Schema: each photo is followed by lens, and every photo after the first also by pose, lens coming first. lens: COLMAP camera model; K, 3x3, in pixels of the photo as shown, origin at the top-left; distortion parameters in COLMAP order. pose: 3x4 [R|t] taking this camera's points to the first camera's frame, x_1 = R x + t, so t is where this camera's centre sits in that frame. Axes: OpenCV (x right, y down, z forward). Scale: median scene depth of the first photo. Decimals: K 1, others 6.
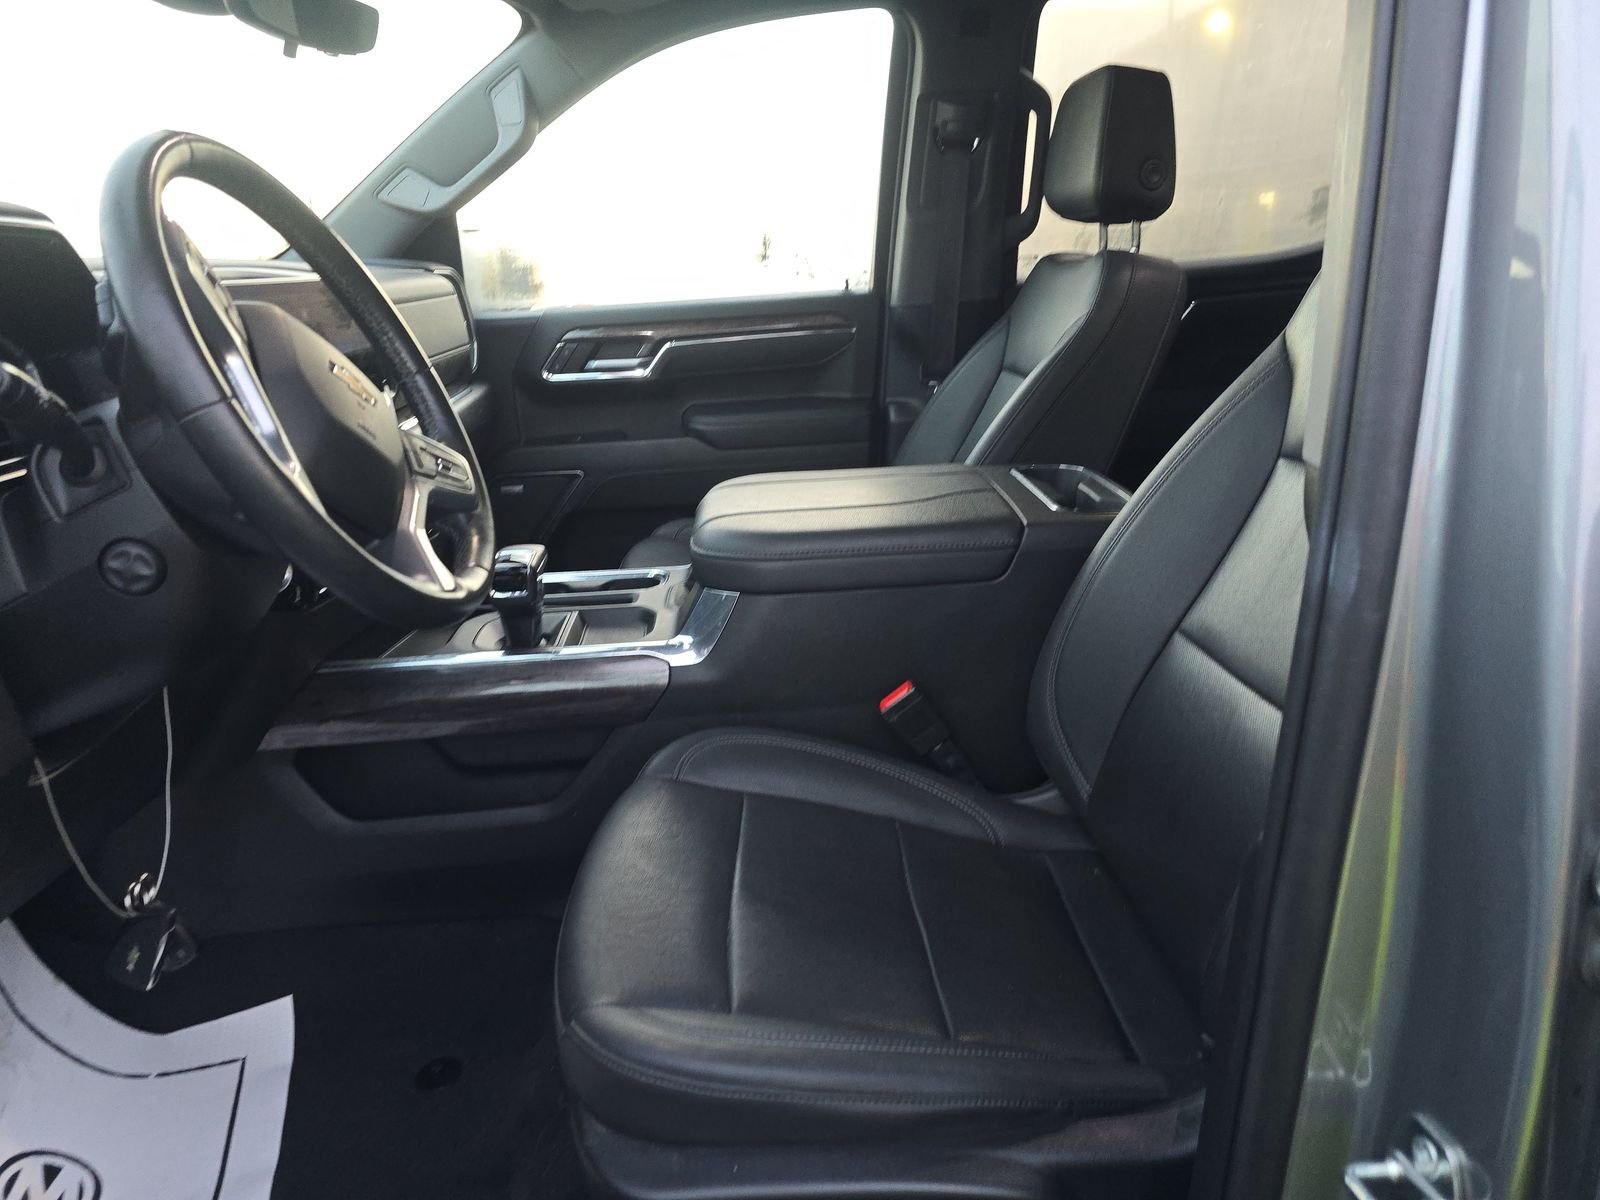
lens RADIAL K [[1079.2, 0, 795.0], [0, 1079.2, 600.2], [0, 0, 1]] dist [0.055556, -0.072375]
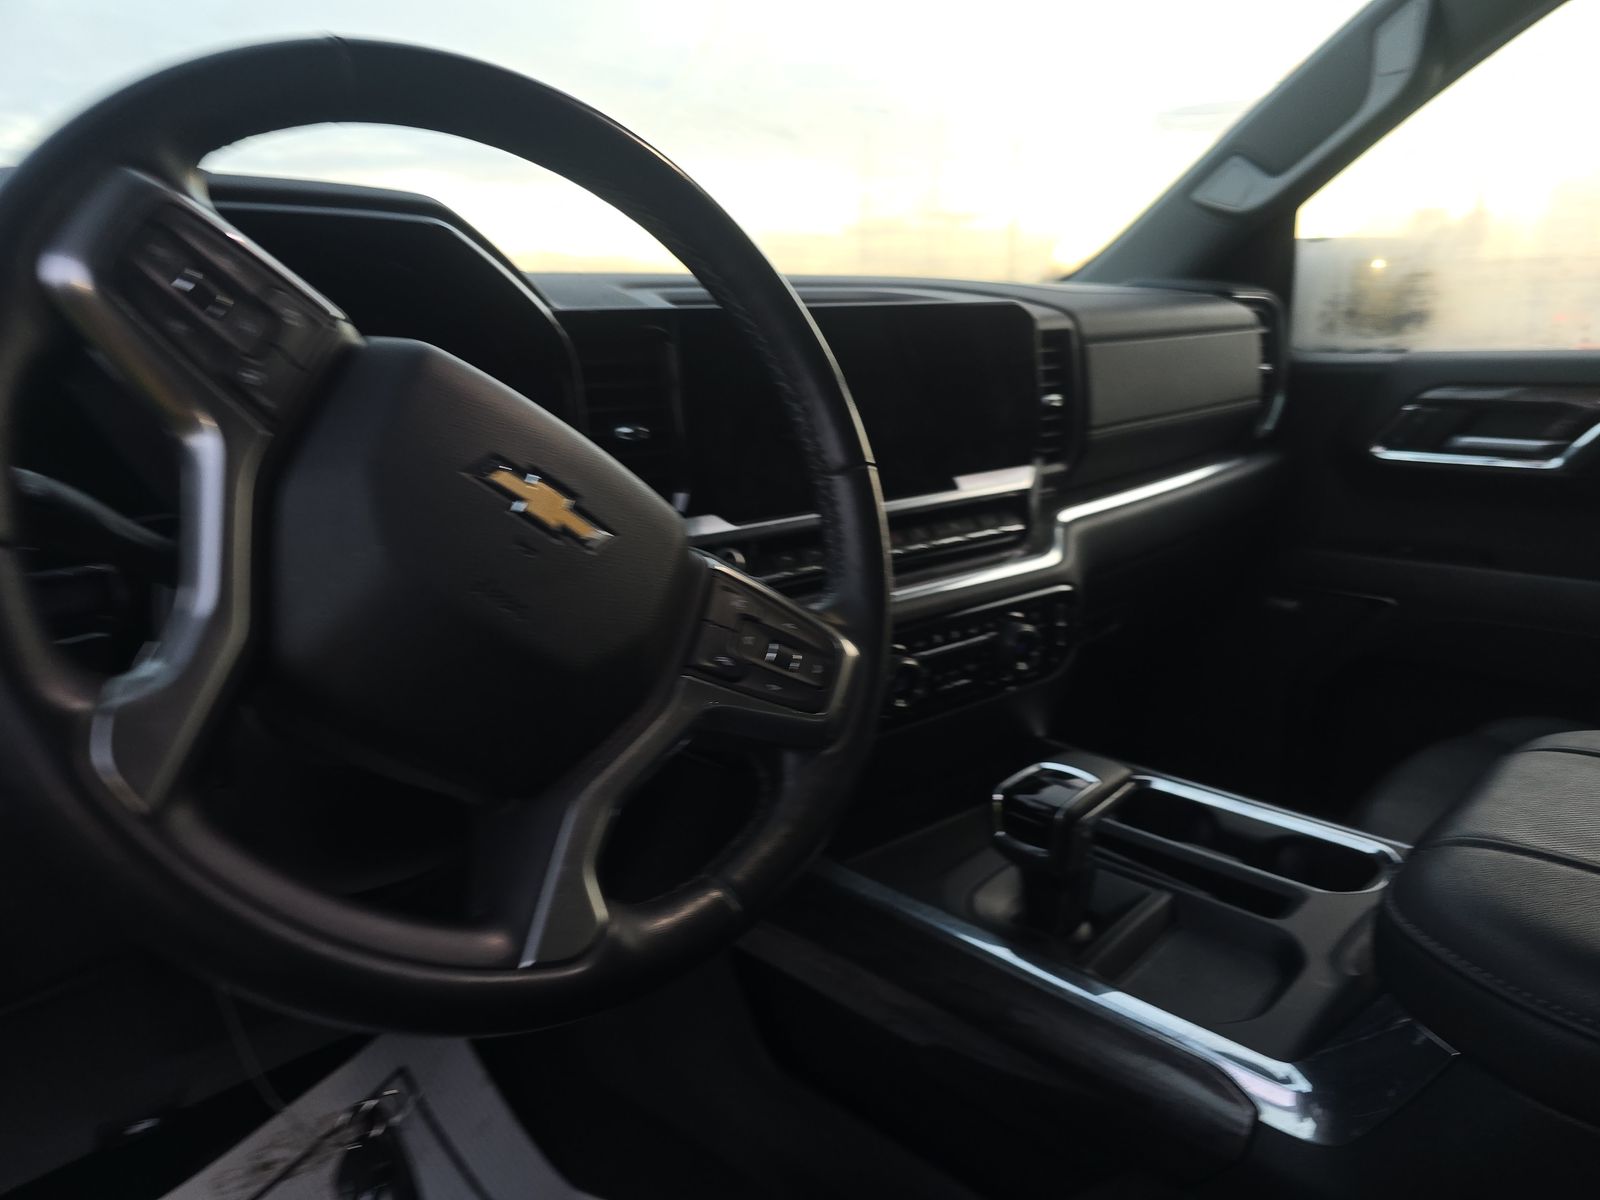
lens RADIAL K [[1079.2, 0, 795.0], [0, 1079.2, 600.2], [0, 0, 1]] dist [0.055556, -0.072375]
pose [[0.676034, 0.212858, -0.705457, 0.022202], [-0.227534, 0.970885, 0.074902, -0.086078], [0.700861, 0.109880, 0.704783, 0.283688]]
